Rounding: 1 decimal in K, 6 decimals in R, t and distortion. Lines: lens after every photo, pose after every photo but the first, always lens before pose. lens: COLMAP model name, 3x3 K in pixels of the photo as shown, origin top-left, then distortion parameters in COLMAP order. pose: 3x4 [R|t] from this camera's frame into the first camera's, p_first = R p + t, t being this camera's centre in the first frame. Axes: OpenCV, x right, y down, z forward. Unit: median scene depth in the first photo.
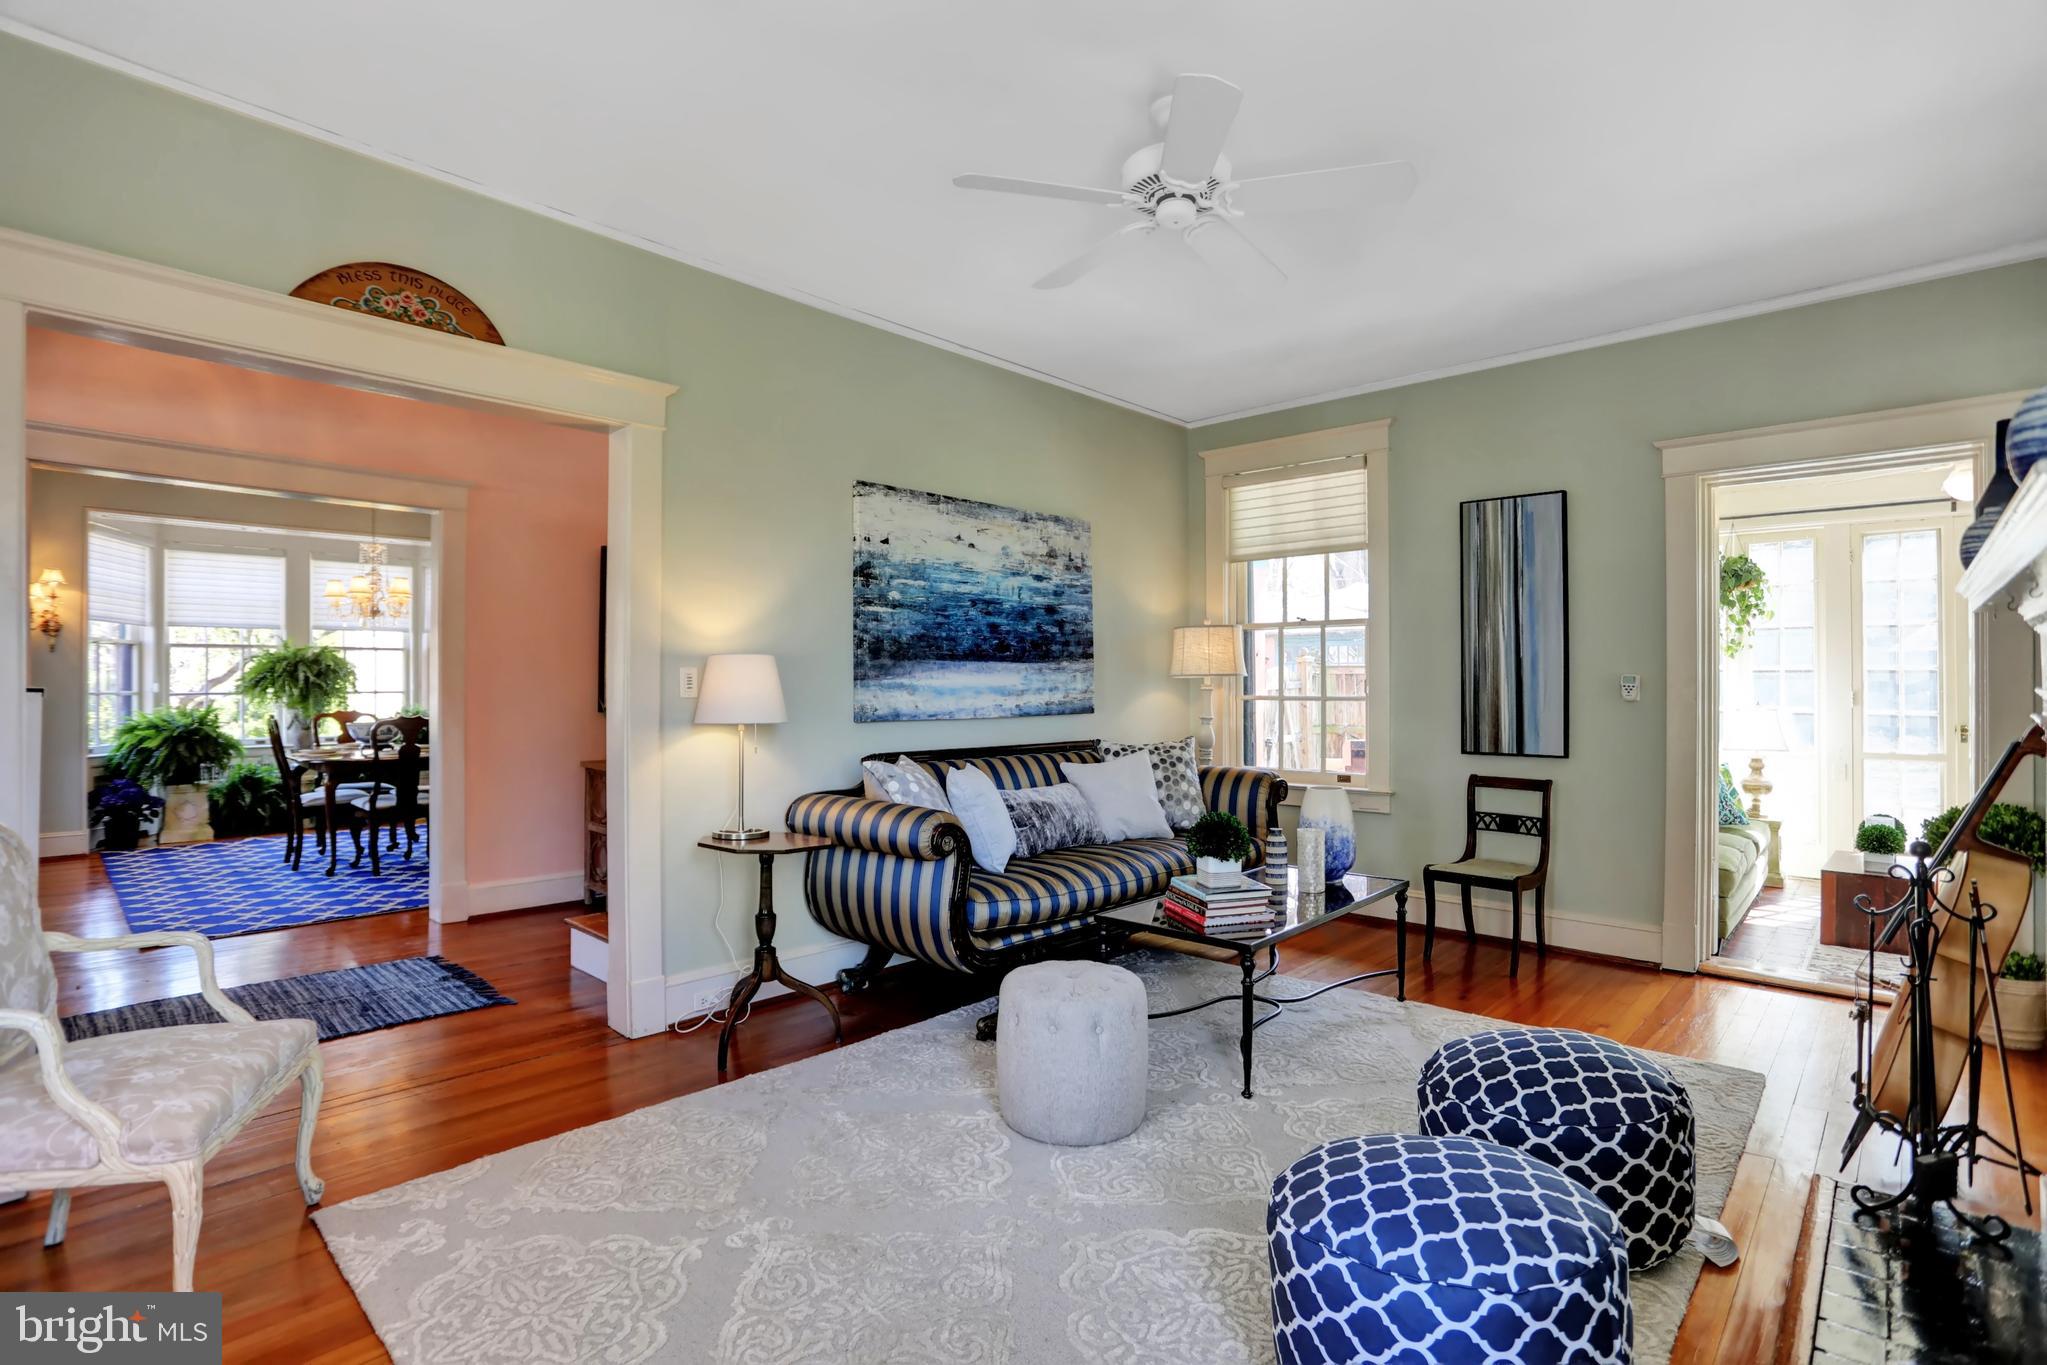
lens RADIAL K [[975.7, 0, 1023.5], [0, 975.7, 682.5], [0, 0, 1]] dist [-0.059025, 0.000067]
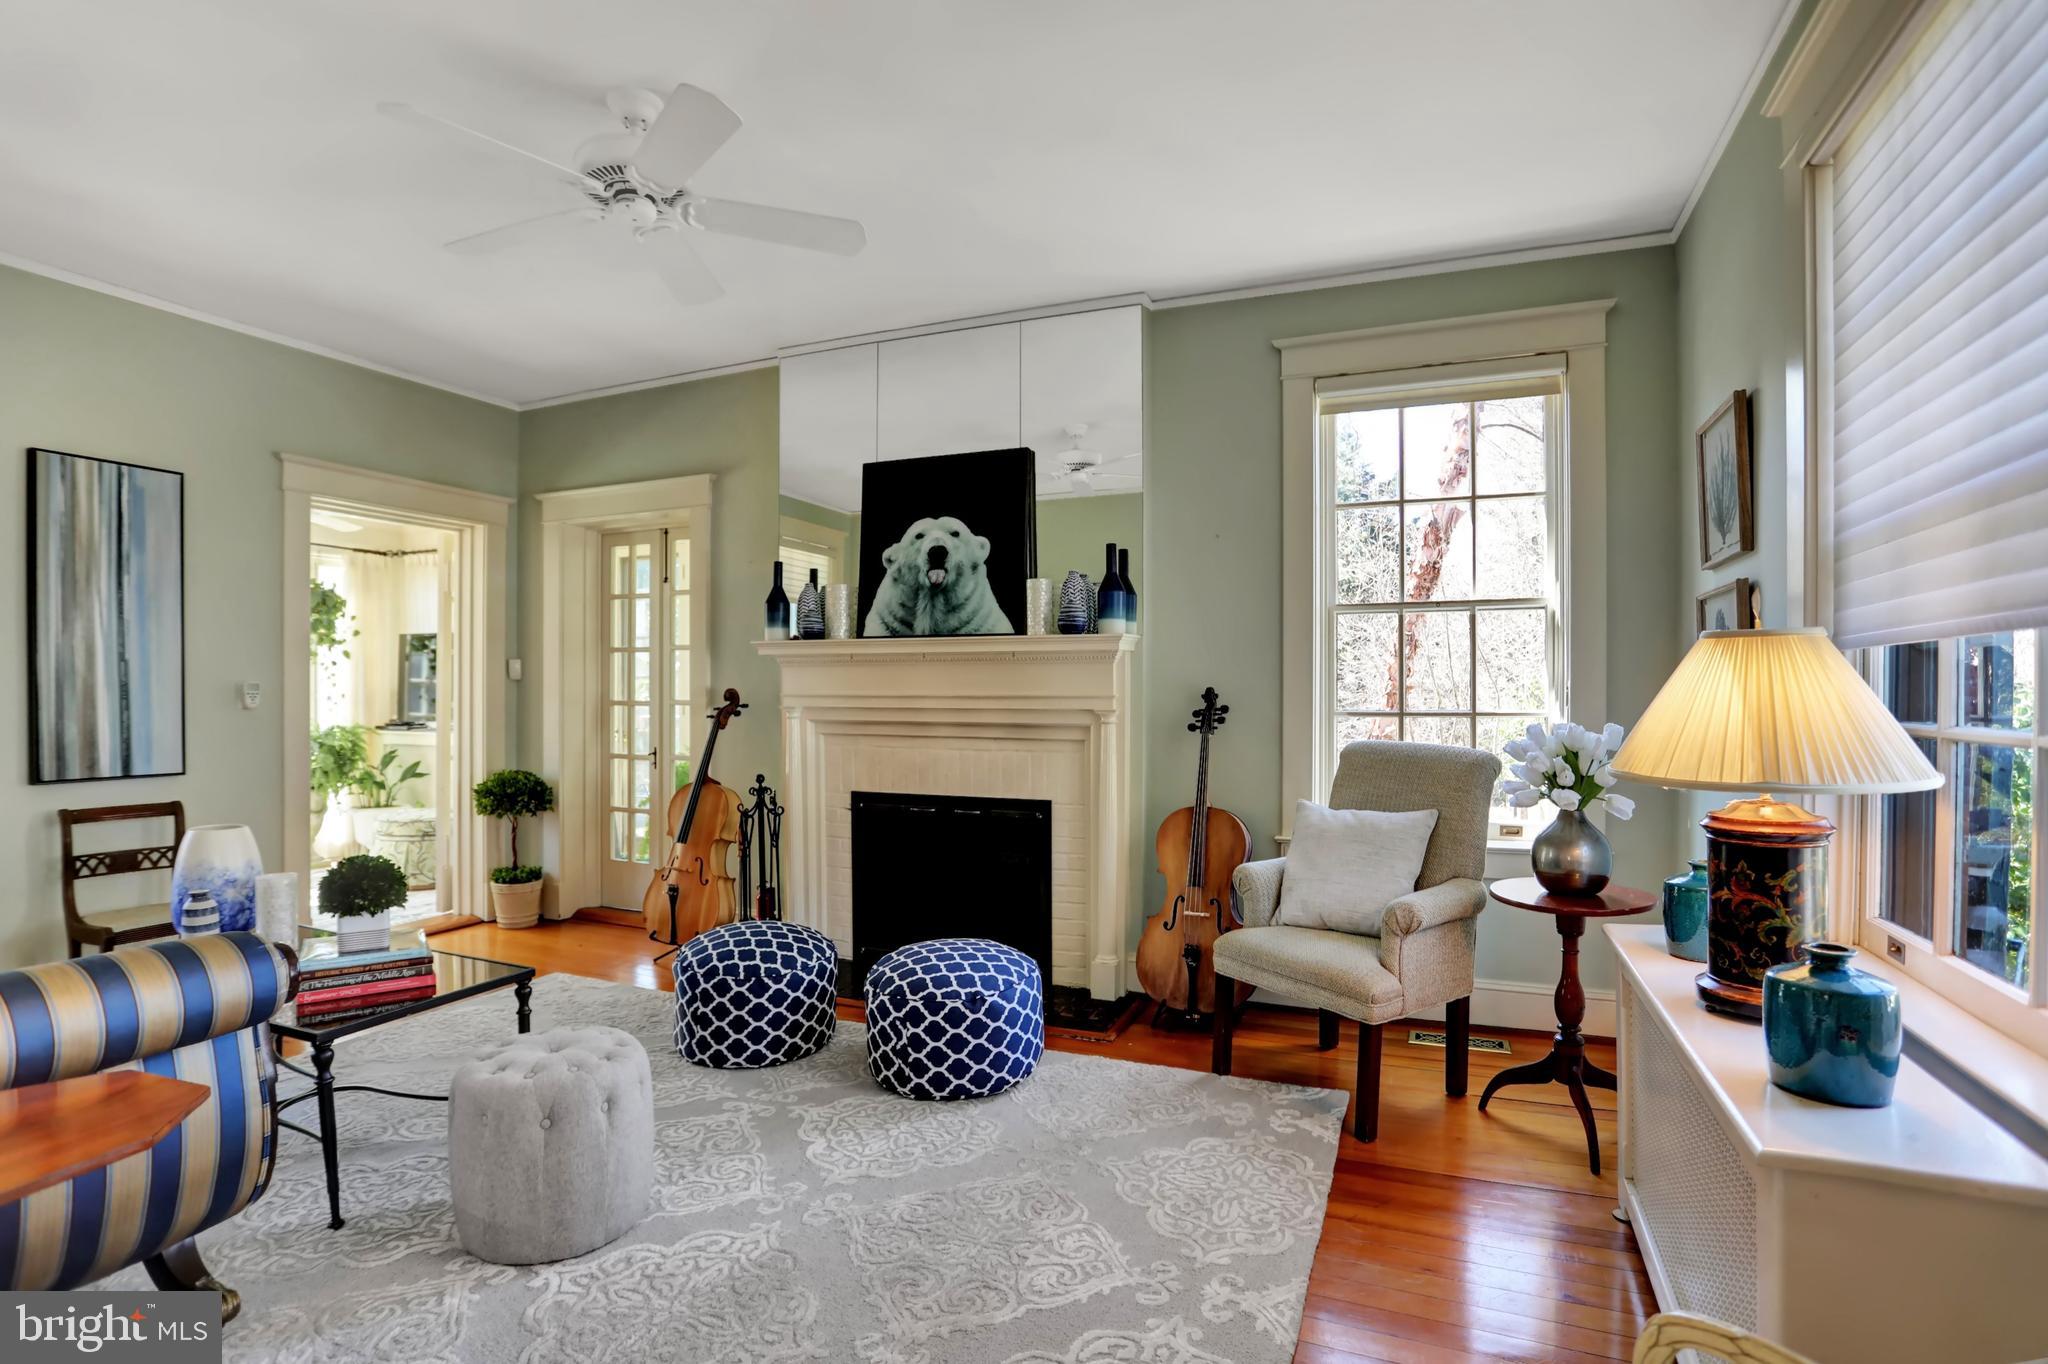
lens RADIAL K [[1010.6, 0, 1023.1], [0, 1010.6, 694.7], [0, 0, 1]] dist [-0.040018, 0.000340]
pose [[-0.341942, -0.004987, 0.939708, -0.544666], [-0.006633, 0.999974, 0.002893, -0.003023], [-0.939698, -0.005244, -0.341966, 0.571700]]
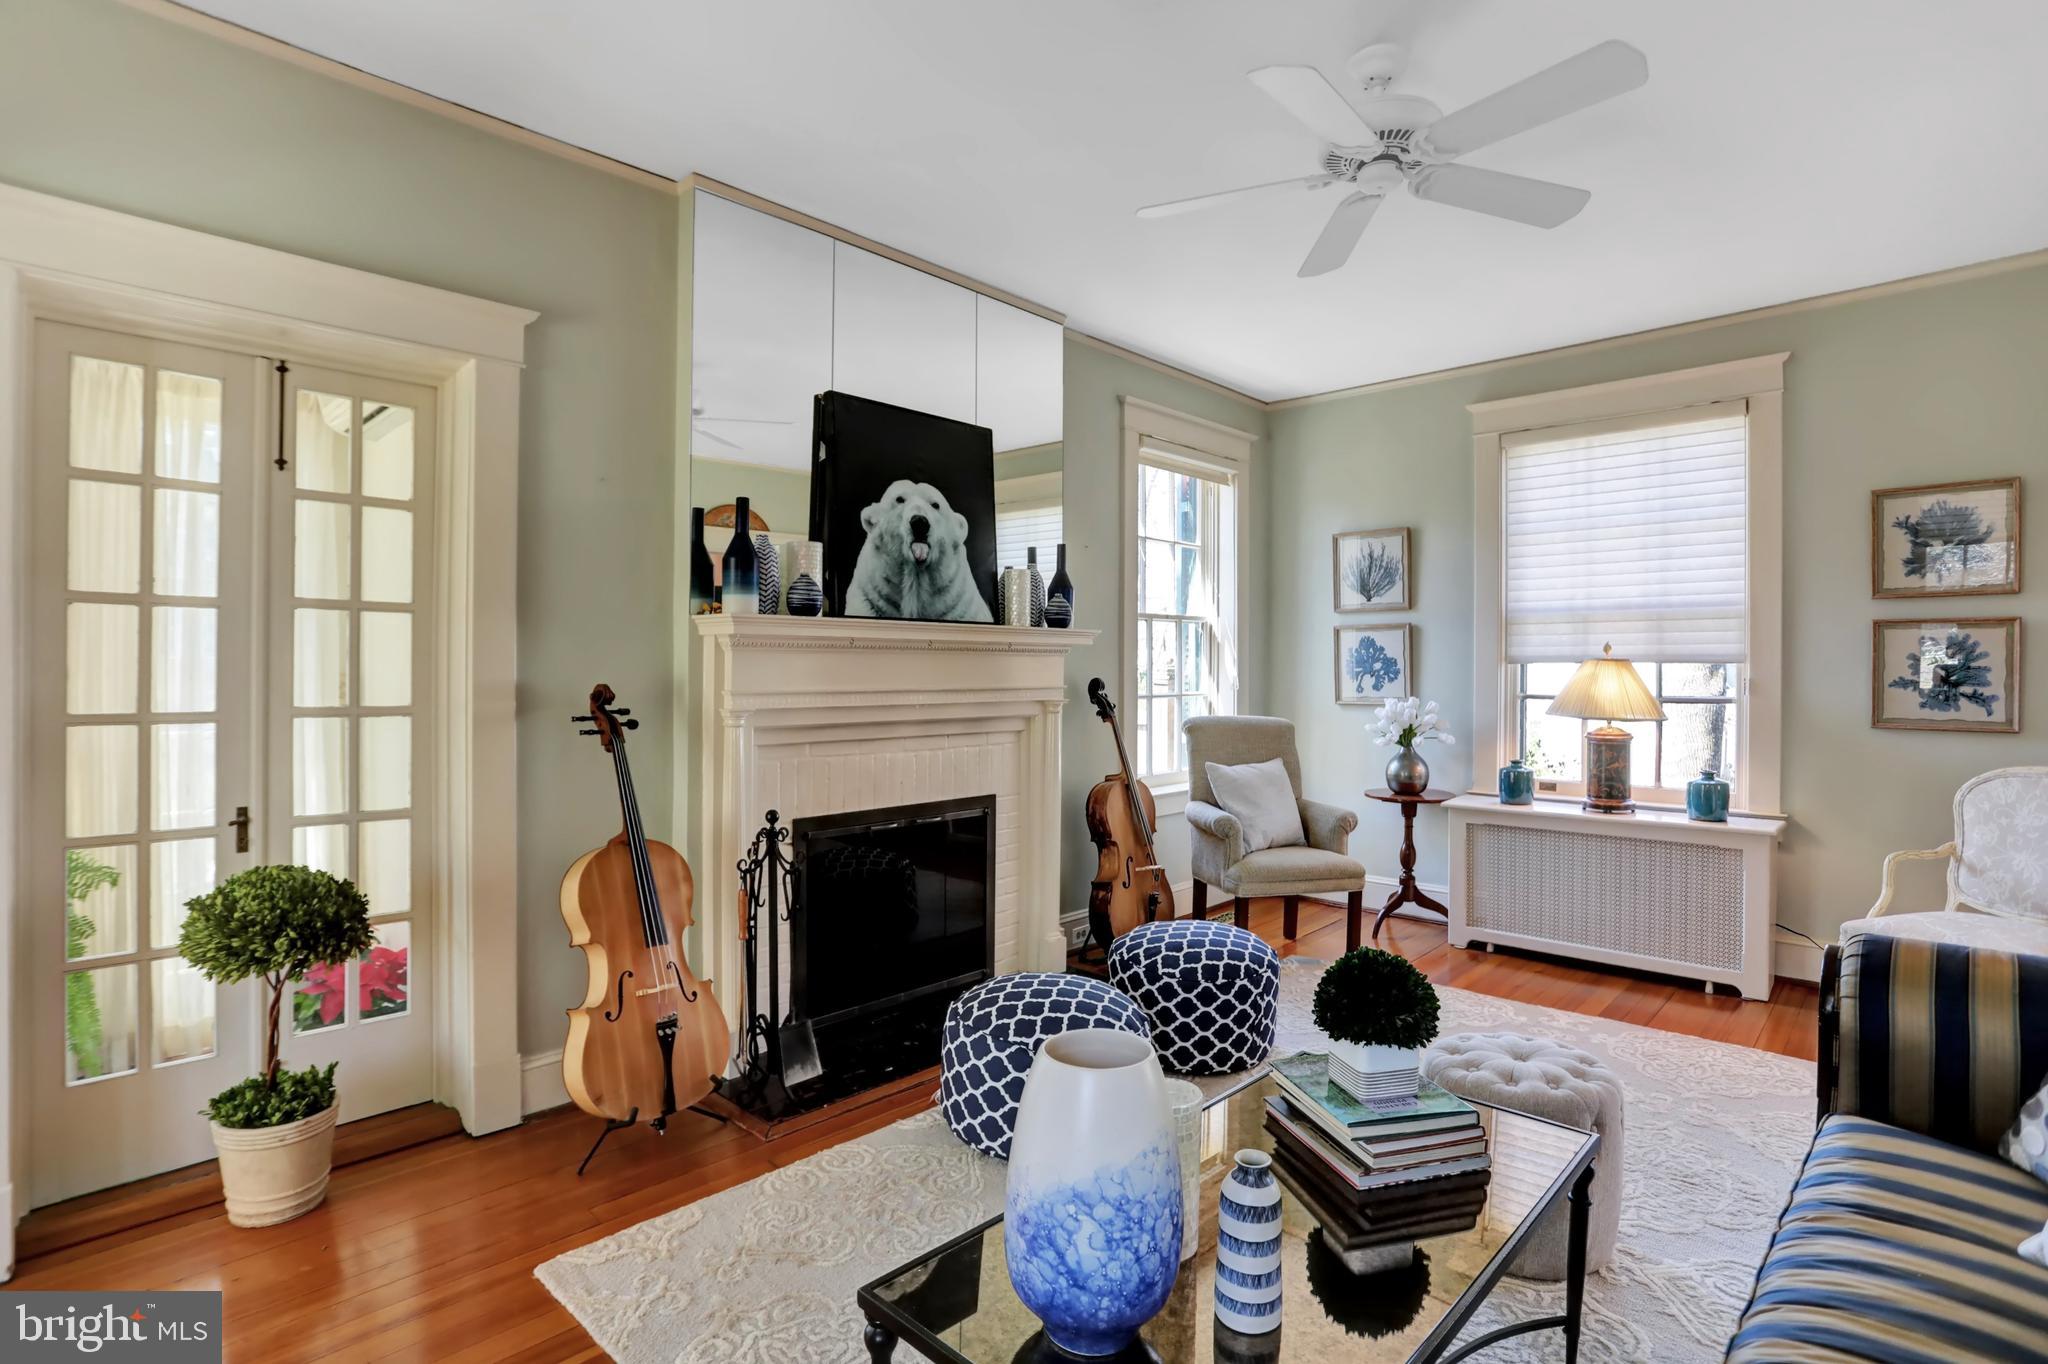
lens RADIAL K [[1029.0, 0, 1025.7], [0, 1029.0, 672.4], [0, 0, 1]] dist [-0.002680, -0.000028]
pose [[-0.999846, -0.000280, 0.017546, 0.284066], [-0.000344, 0.999993, -0.003660, -0.009739], [-0.017544, -0.003665, -0.999839, 1.161571]]
